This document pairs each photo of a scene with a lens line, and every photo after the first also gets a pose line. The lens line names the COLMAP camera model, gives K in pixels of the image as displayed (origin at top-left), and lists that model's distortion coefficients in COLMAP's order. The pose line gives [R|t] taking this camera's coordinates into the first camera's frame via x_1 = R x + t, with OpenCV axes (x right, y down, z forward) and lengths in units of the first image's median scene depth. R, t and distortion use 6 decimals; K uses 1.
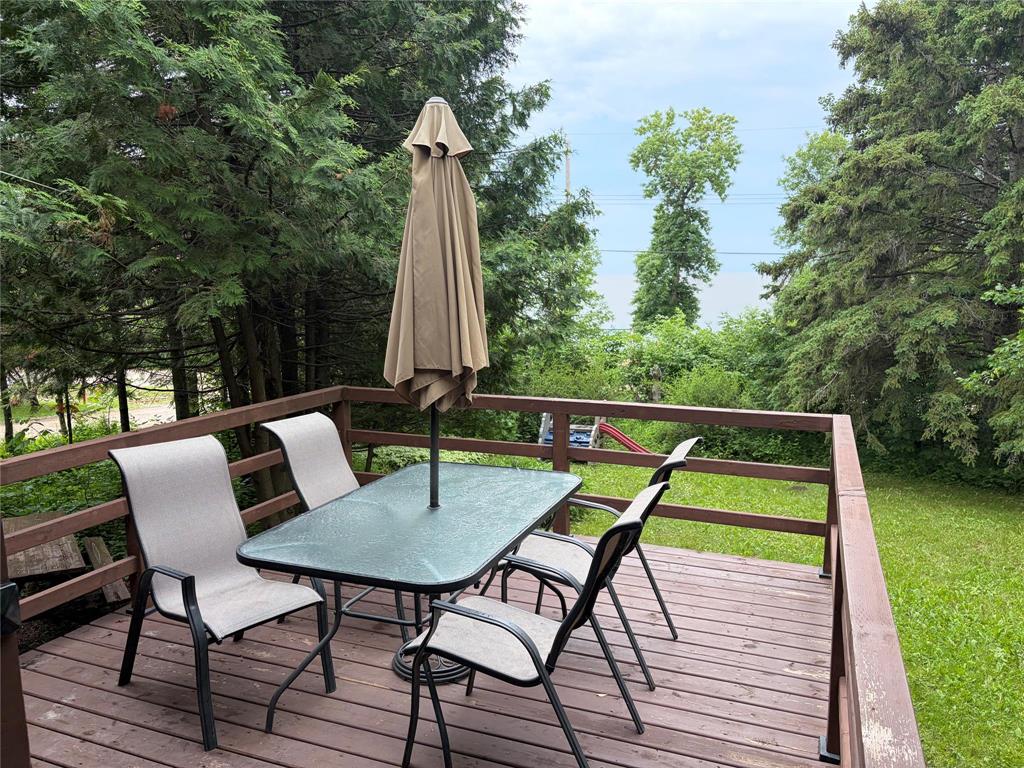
lens RADIAL K [[776.2, 0, 509.9], [0, 776.2, 388.8], [0, 0, 1]] dist [0.052726, -0.056228]
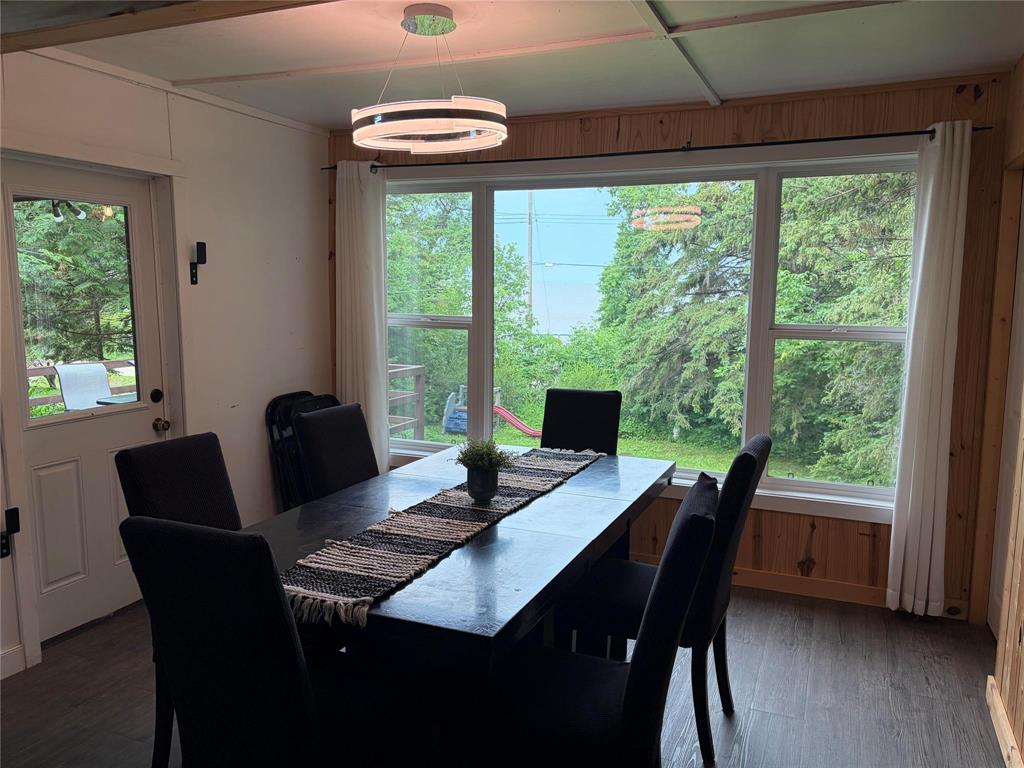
lens RADIAL K [[776.2, 0, 513.6], [0, 776.2, 388.0], [0, 0, 1]] dist [0.052726, -0.056228]
pose [[0.999618, 0.017285, -0.021566, 0.071273], [-0.017492, 0.999803, -0.009409, 0.010791], [0.021399, 0.009783, 0.999723, -0.103663]]
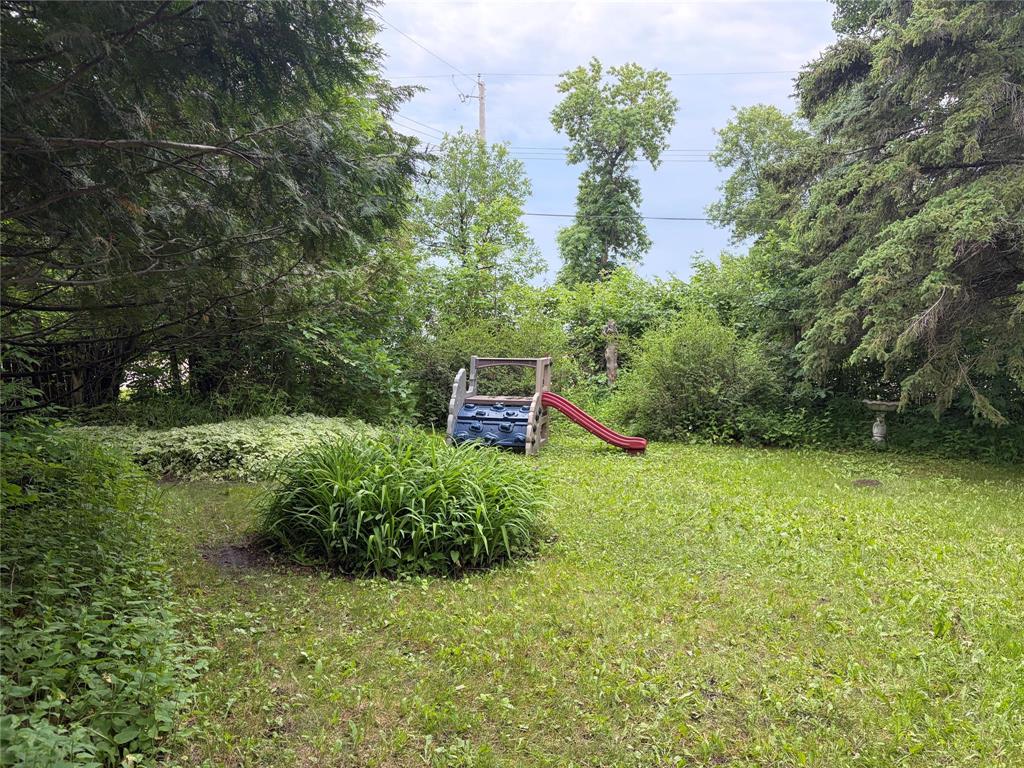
lens RADIAL K [[776.2, 0, 520.6], [0, 776.2, 391.4], [0, 0, 1]] dist [0.052726, -0.056228]
pose [[0.991856, -0.005677, 0.127237, 0.006060], [0.006720, 0.999947, -0.007776, 0.019636], [-0.127186, 0.008568, 0.991842, 0.143157]]
